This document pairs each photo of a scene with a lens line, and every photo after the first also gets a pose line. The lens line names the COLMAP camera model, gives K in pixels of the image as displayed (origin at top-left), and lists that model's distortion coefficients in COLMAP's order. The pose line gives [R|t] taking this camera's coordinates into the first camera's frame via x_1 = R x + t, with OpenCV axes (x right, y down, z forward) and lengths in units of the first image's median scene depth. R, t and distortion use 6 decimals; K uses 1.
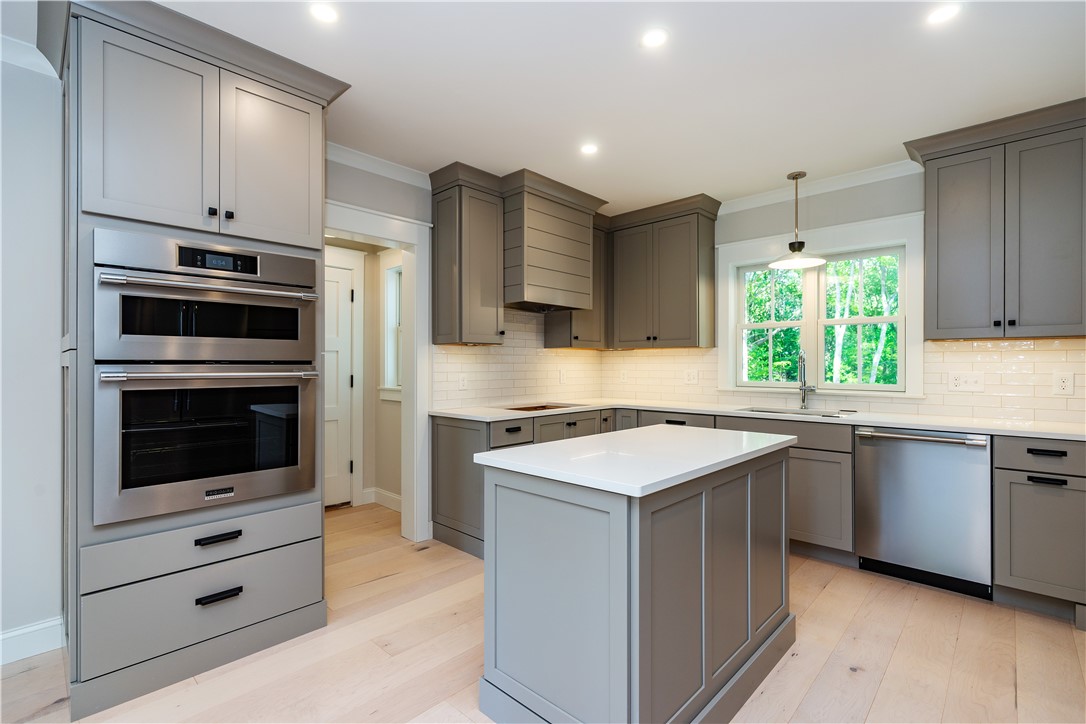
lens RADIAL K [[494.9, 0, 540.7], [0, 494.9, 362.3], [0, 0, 1]] dist [-0.005341, 0.002063]
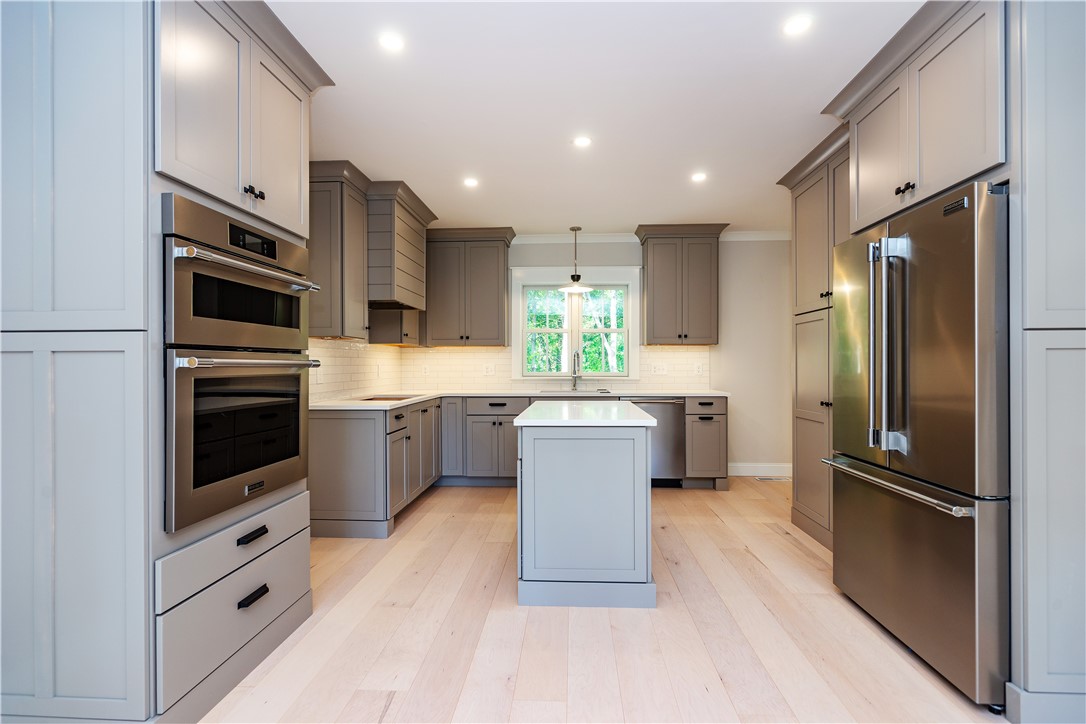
lens RADIAL K [[494.9, 0, 552.7], [0, 494.9, 361.2], [0, 0, 1]] dist [-0.005341, 0.002063]
pose [[0.755920, 0.001867, 0.654662, -0.494469], [-0.000129, 0.999996, -0.002702, 0.014838], [-0.654664, 0.001958, 0.755917, -0.054861]]
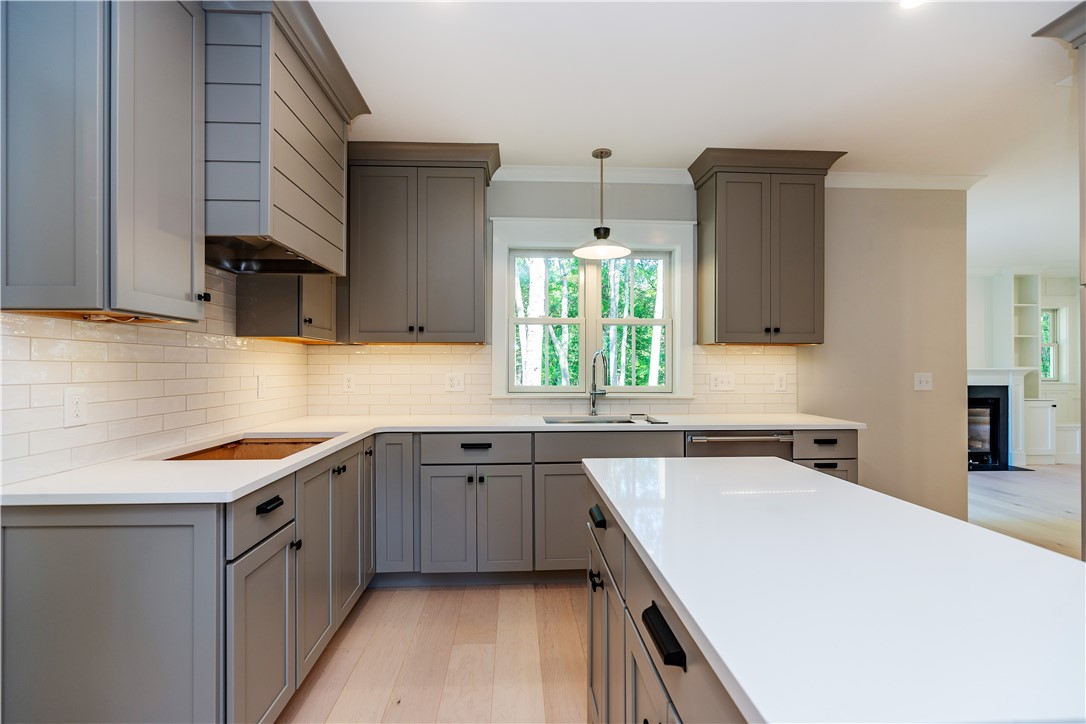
lens RADIAL K [[494.9, 0, 540.0], [0, 494.9, 363.0], [0, 0, 1]] dist [-0.005341, 0.002063]
pose [[0.689941, 0.006379, 0.723837, -0.205600], [-0.004216, 0.999980, -0.004794, 0.003577], [-0.723853, 0.000256, 0.689954, 0.476630]]
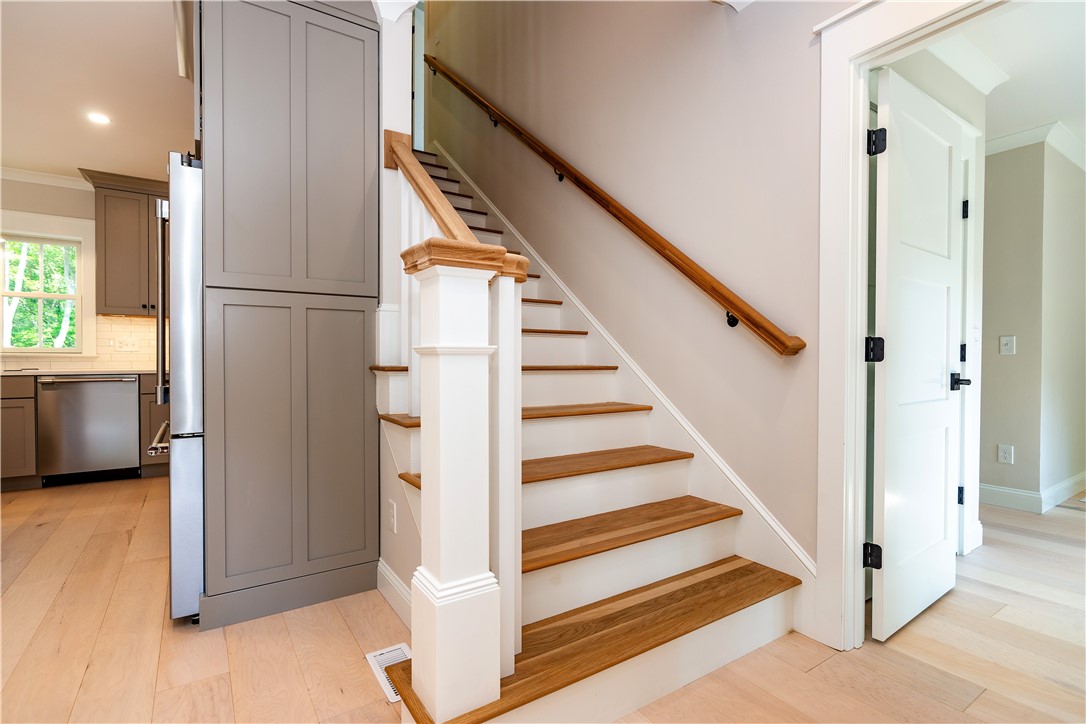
lens RADIAL K [[494.9, 0, 545.4], [0, 494.9, 363.1], [0, 0, 1]] dist [-0.005341, 0.002063]
pose [[0.195676, -0.015579, 0.980545, -0.311485], [-0.006189, 0.999834, 0.017121, 0.055637], [-0.980649, -0.009419, 0.195547, -0.469552]]
